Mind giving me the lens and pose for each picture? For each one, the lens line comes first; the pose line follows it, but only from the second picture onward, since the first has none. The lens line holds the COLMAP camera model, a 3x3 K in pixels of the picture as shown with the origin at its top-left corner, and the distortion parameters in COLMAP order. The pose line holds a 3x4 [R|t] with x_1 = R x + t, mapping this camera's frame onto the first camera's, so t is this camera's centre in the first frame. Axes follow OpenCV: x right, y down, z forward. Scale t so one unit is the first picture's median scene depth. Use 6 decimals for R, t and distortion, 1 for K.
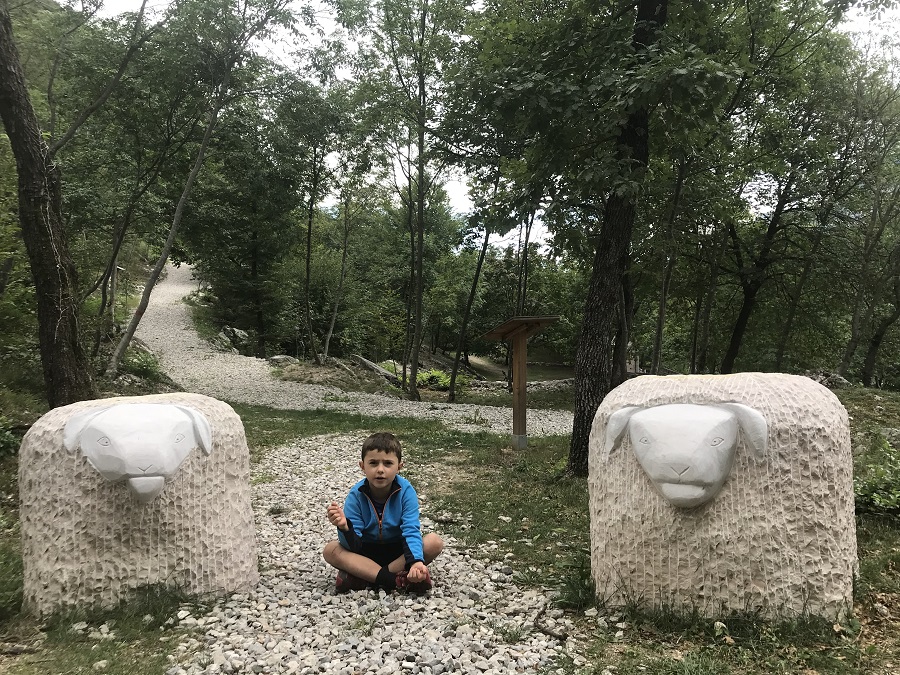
lens RADIAL K [[727.8, 0, 453.9], [0, 727.8, 330.9], [0, 0, 1]] dist [0.052500, -0.099339]
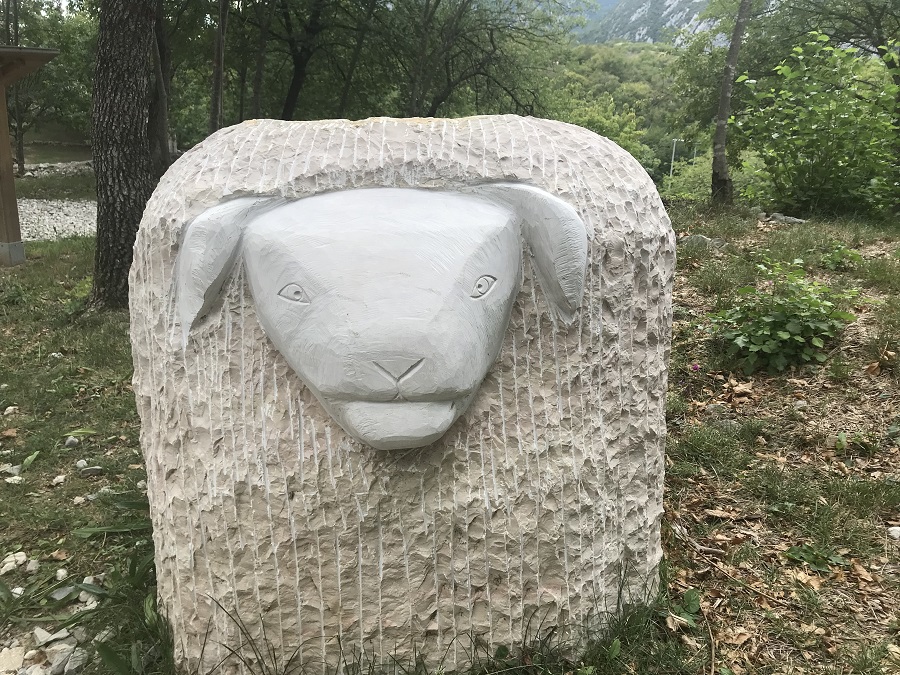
lens RADIAL K [[727.8, 0, 453.9], [0, 727.8, 330.9], [0, 0, 1]] dist [0.052500, -0.099339]
pose [[0.824238, -0.124962, 0.552283, 0.129476], [-0.038884, 0.960552, 0.275370, 0.068396], [-0.564907, -0.248445, 0.786864, 0.693585]]
